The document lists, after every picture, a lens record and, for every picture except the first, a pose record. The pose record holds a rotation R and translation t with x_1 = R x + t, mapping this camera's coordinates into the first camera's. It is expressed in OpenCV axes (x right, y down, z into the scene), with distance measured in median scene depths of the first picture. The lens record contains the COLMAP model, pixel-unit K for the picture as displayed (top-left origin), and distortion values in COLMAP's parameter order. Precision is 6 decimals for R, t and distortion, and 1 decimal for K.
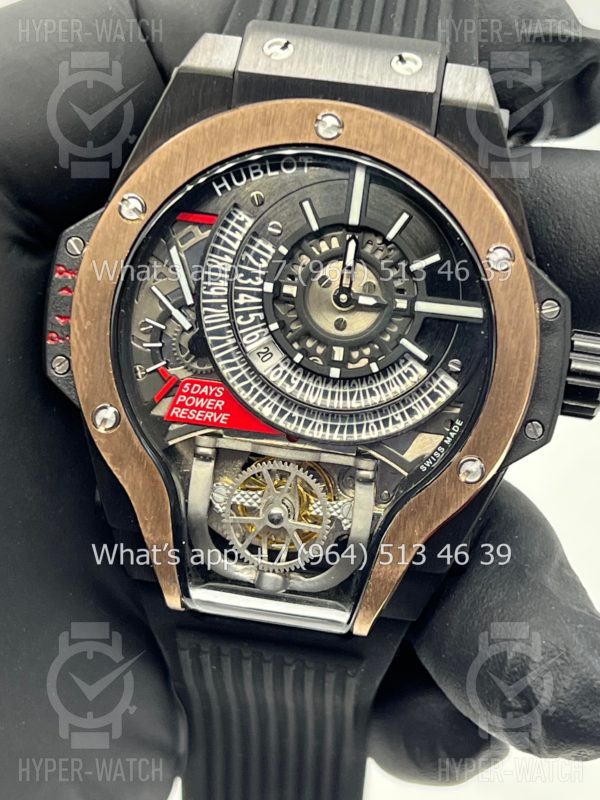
lens RADIAL K [[1851.3, 0, 304.9], [0, 1851.3, 405.7], [0, 0, 1]] dist [0.259203, 0.000000]
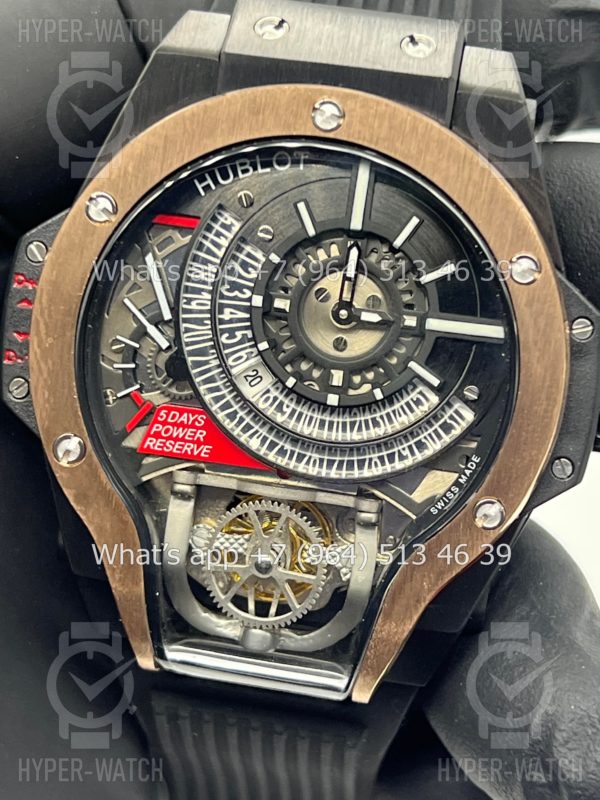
lens RADIAL K [[1851.3, 0, 302.0], [0, 1851.3, 406.5], [0, 0, 1]] dist [0.259203, 0.000000]
pose [[0.999847, 0.009182, -0.014917, 0.014596], [-0.009401, 0.999847, -0.014723, -0.001710], [0.014779, 0.014861, 0.999780, 0.130242]]
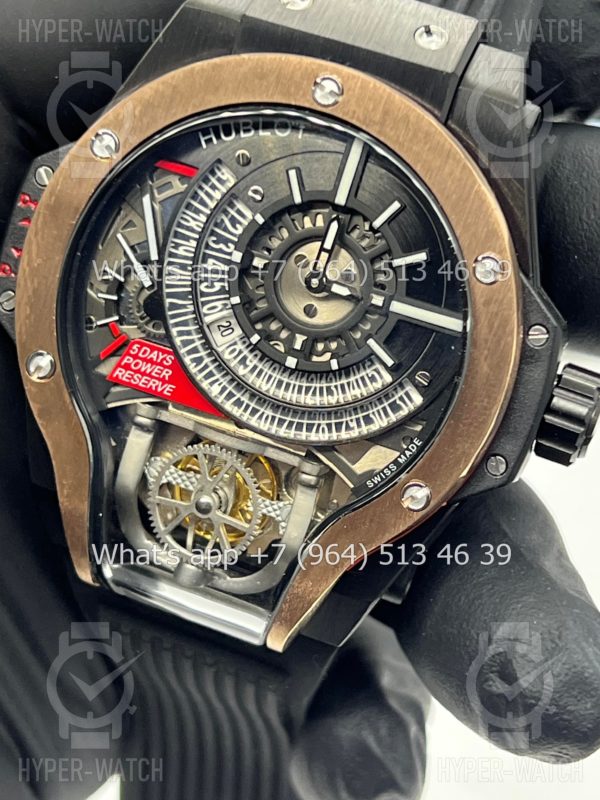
lens RADIAL K [[1851.3, 0, 302.9], [0, 1851.3, 400.7], [0, 0, 1]] dist [0.259203, 0.000000]
pose [[0.975057, 0.182215, -0.126735, 0.138789], [-0.179759, 0.983233, 0.030651, -0.027871], [0.130195, -0.007105, 0.991463, 0.101176]]
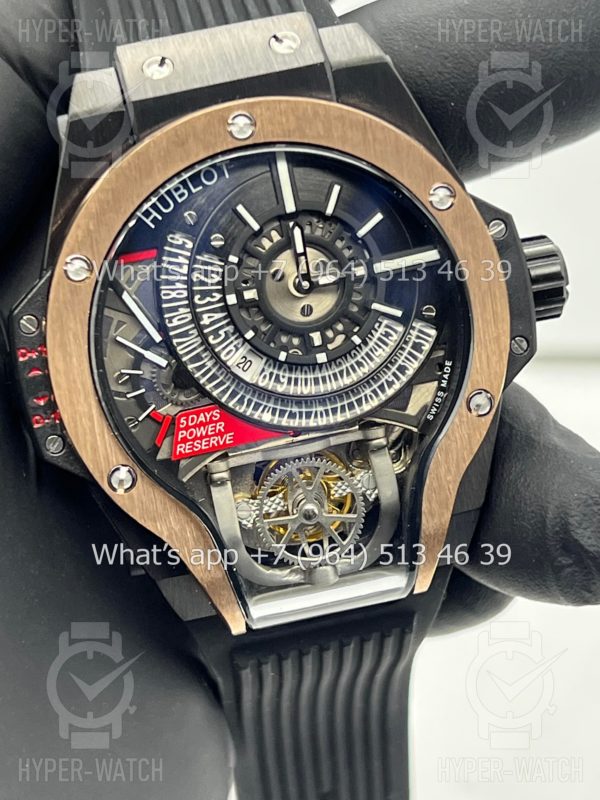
lens RADIAL K [[1851.3, 0, 293.2], [0, 1851.3, 405.2], [0, 0, 1]] dist [0.259203, 0.000000]
pose [[0.924574, -0.339000, 0.173901, -0.179714], [0.331405, 0.940745, 0.071899, -0.070366], [-0.187970, -0.008844, 0.982135, 0.016288]]
